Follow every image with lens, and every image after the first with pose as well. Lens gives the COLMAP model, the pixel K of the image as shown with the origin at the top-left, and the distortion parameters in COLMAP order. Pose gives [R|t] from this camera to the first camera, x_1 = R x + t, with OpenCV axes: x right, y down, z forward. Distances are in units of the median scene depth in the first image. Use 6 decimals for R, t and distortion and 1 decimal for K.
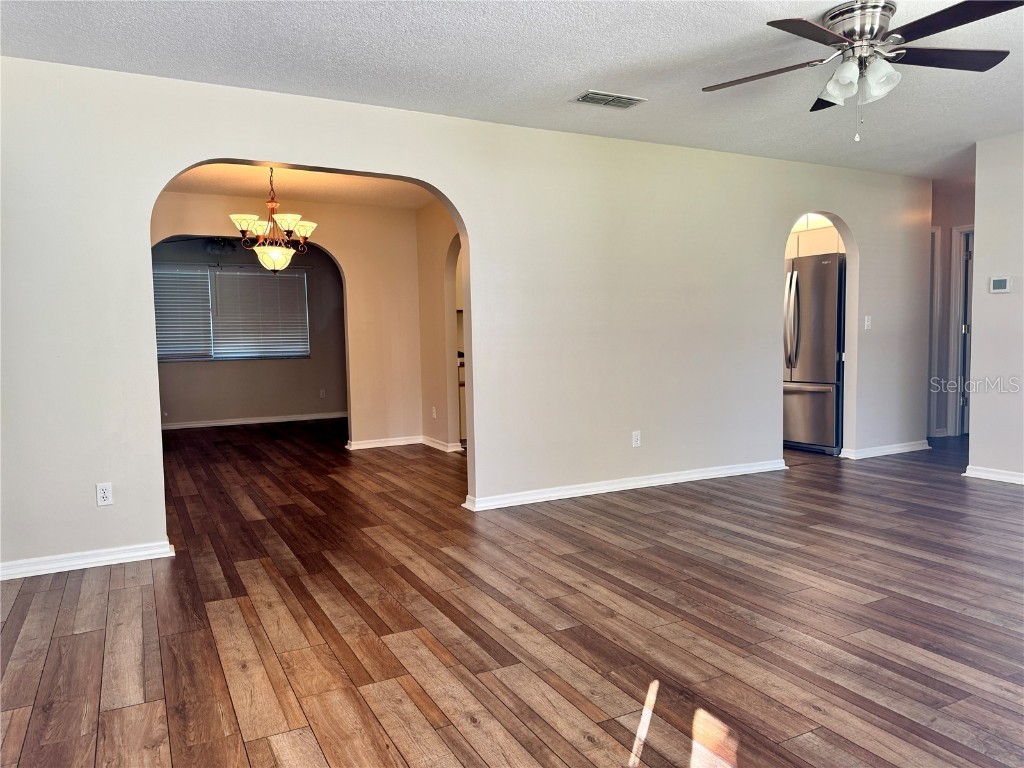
lens RADIAL K [[737.9, 0, 507.7], [0, 737.9, 369.9], [0, 0, 1]] dist [0.087281, -0.076035]
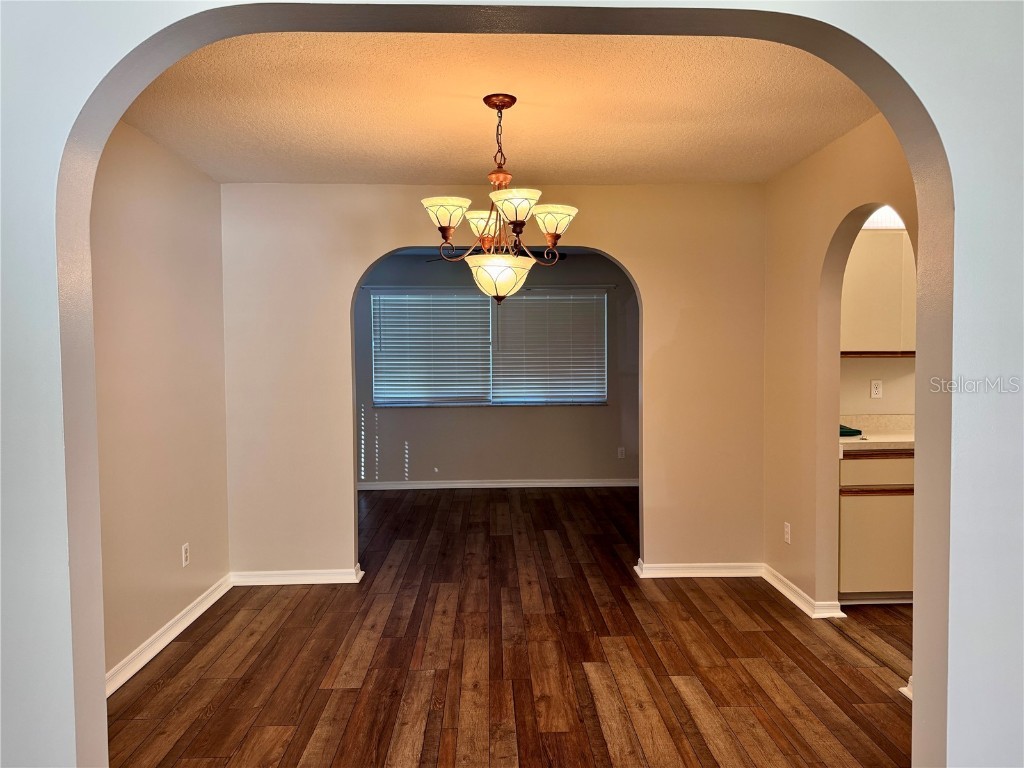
lens RADIAL K [[723.4, 0, 512.0], [0, 723.4, 384.0], [0, 0, 1]] dist [0.097361, -0.131738]
pose [[0.905963, 0.031204, -0.422205, -0.073159], [-0.031776, 0.999479, 0.005683, -0.071985], [0.422162, 0.008267, 0.906483, 0.510488]]
